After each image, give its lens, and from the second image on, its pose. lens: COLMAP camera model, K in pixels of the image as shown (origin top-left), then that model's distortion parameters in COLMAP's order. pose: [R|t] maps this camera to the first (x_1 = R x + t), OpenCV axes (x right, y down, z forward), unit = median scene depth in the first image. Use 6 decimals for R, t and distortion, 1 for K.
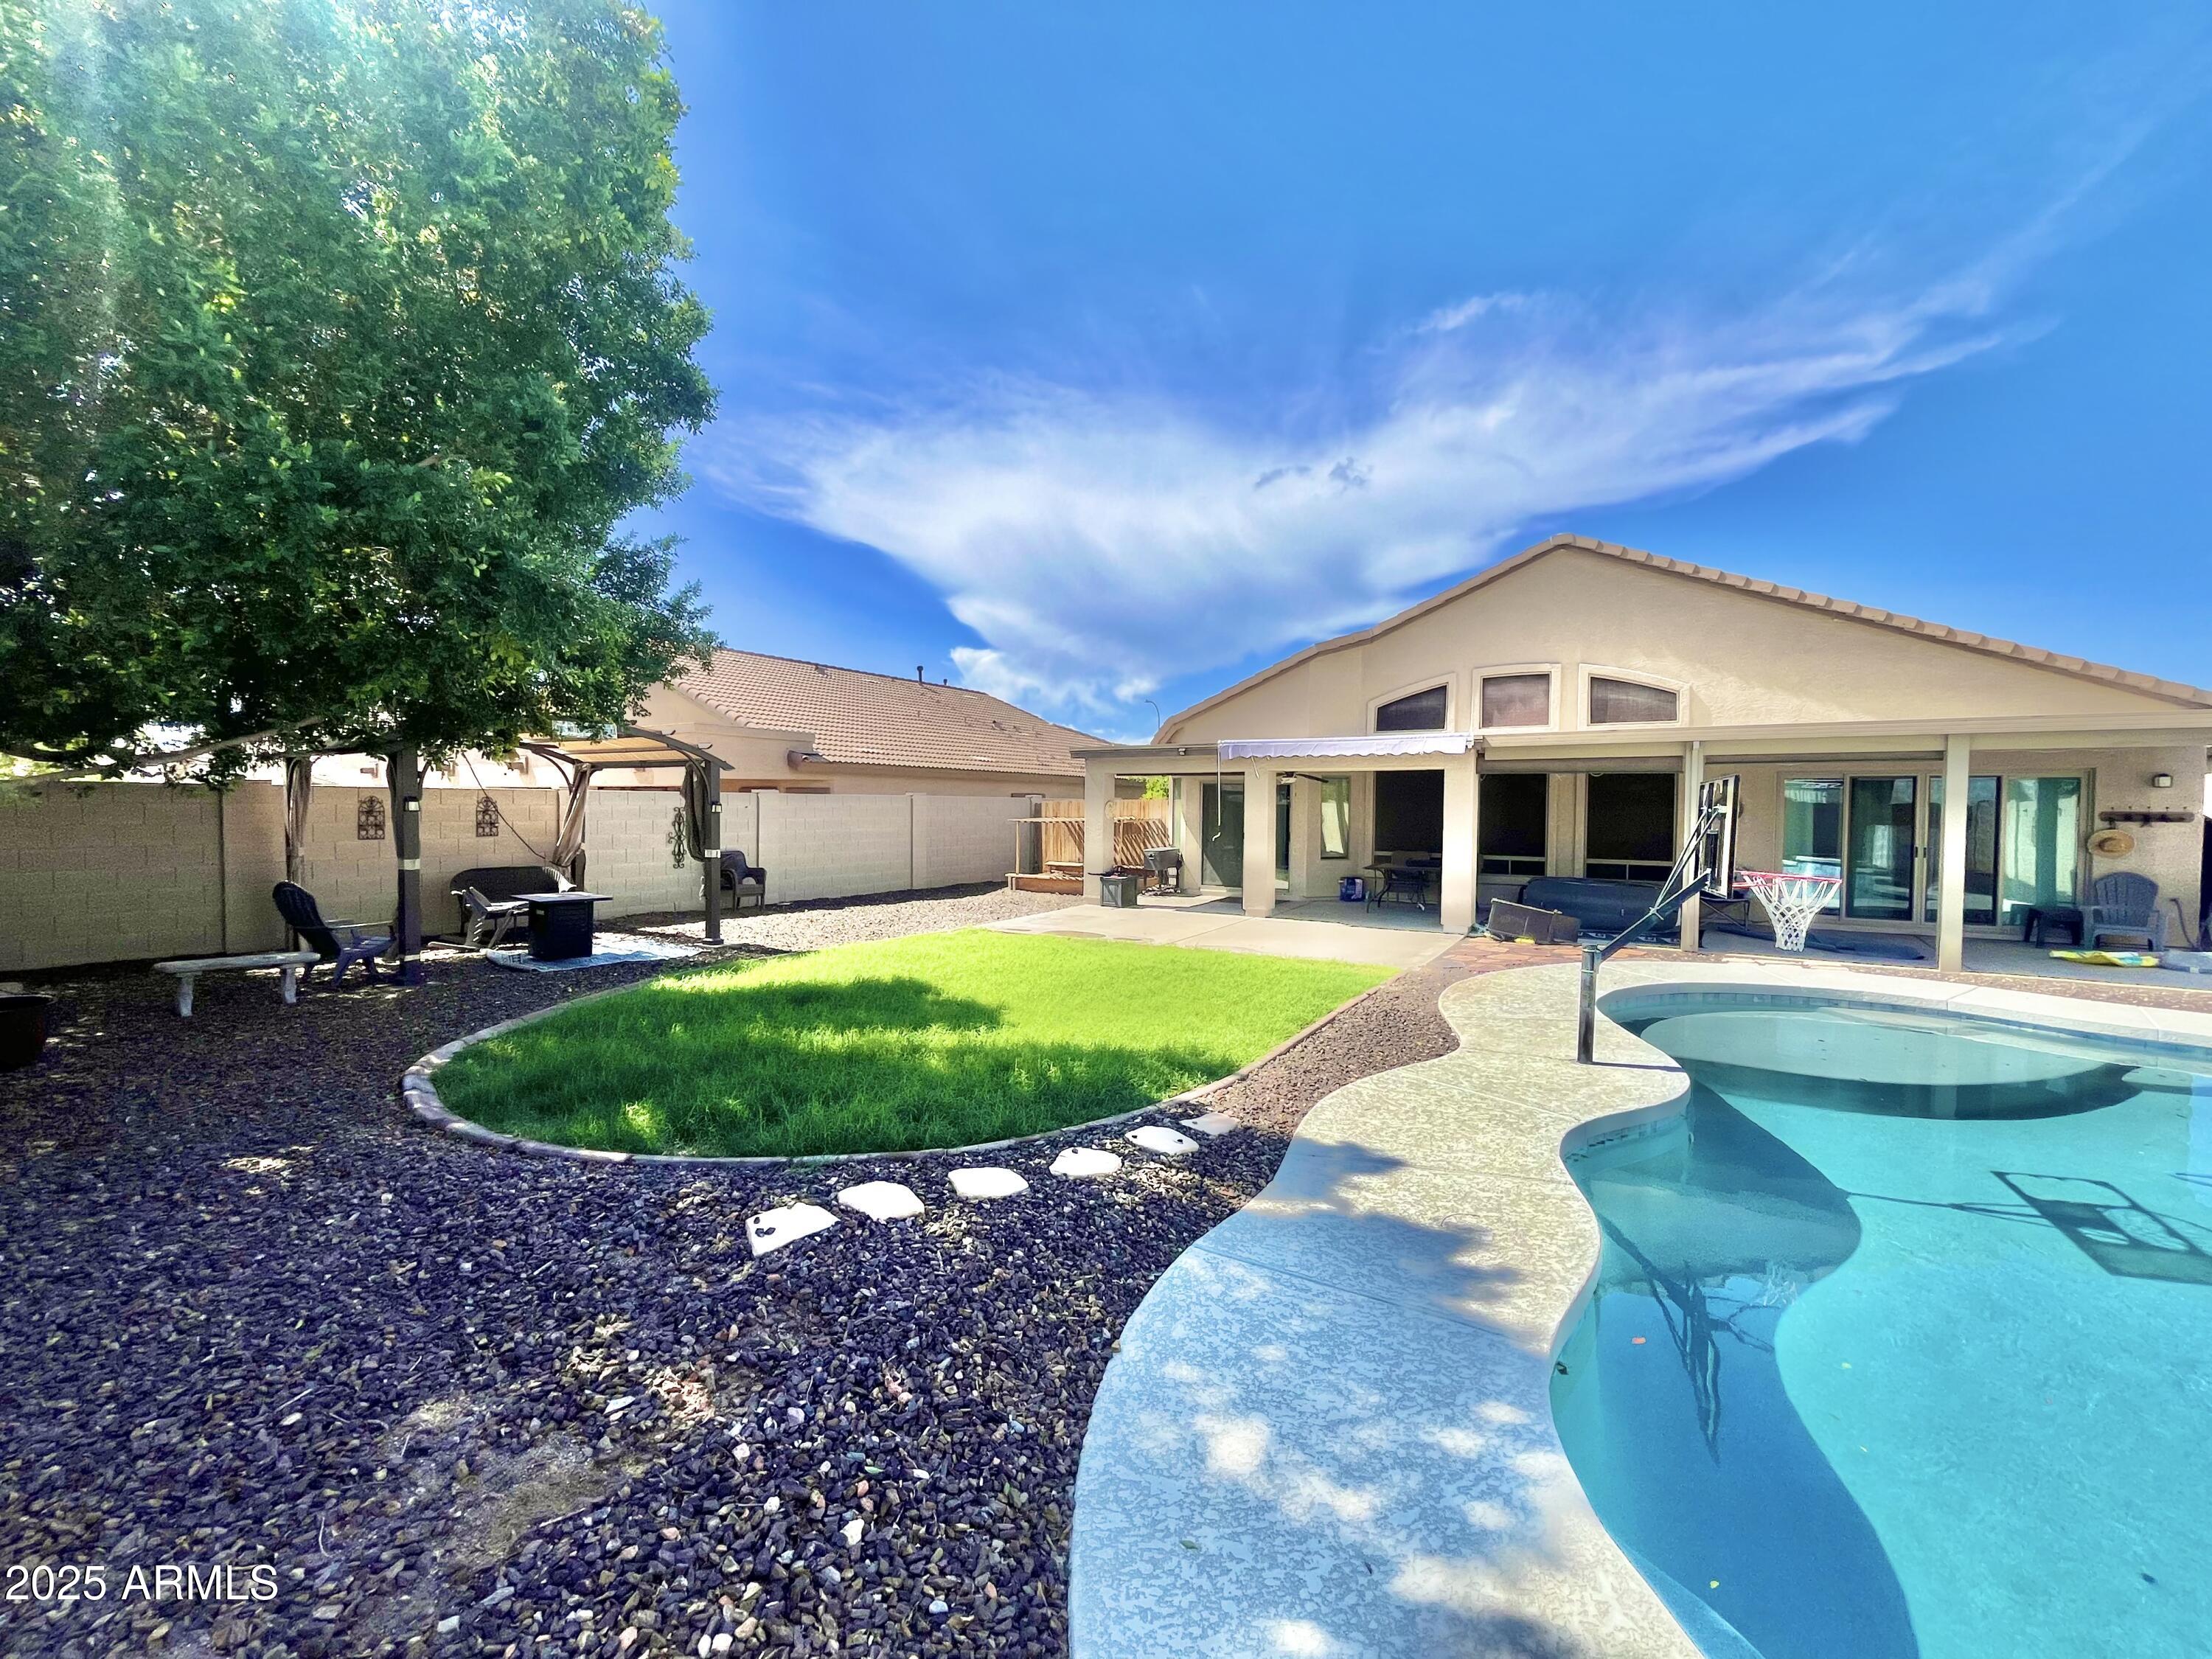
lens RADIAL K [[910.8, 0, 1106.0], [0, 910.8, 829.5], [0, 0, 1]] dist [-0.002051, -0.000666]
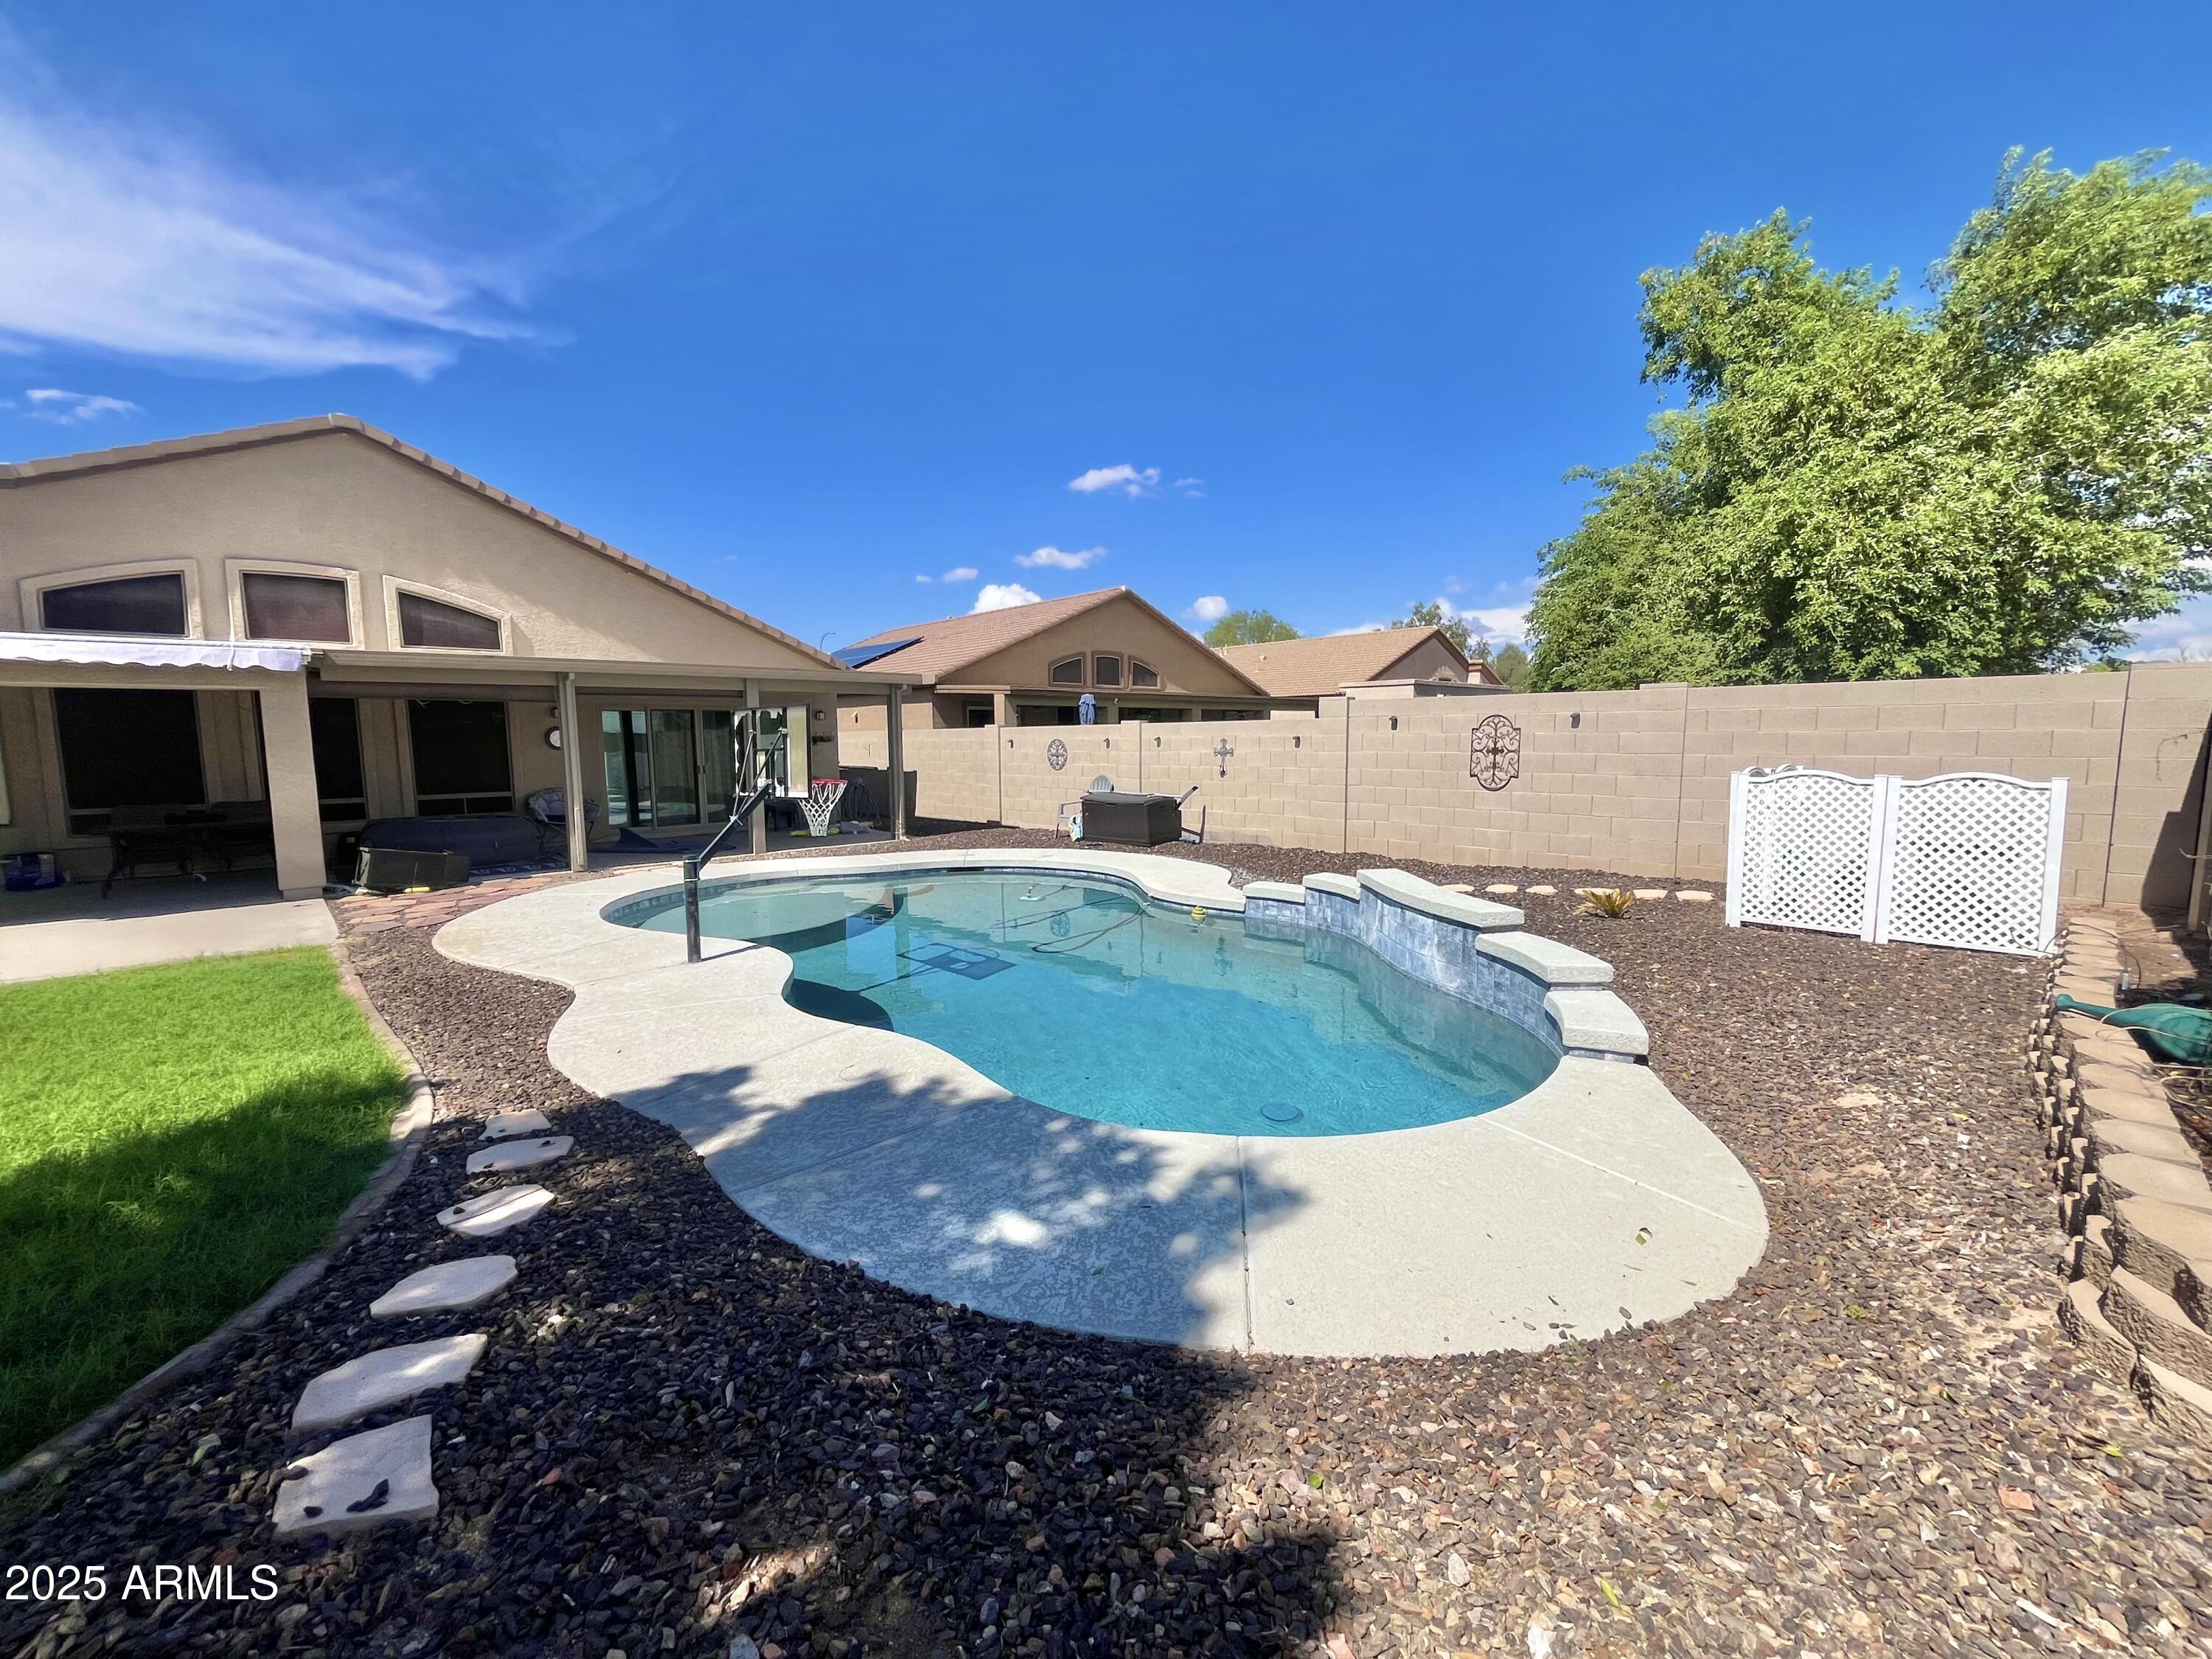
lens RADIAL K [[910.8, 0, 1106.0], [0, 910.8, 829.5], [0, 0, 1]] dist [-0.002051, -0.000666]
pose [[0.242527, -0.108981, 0.964004, -0.189828], [0.040128, 0.993947, 0.102271, 0.000634], [-0.969315, 0.013880, 0.245432, 0.109163]]
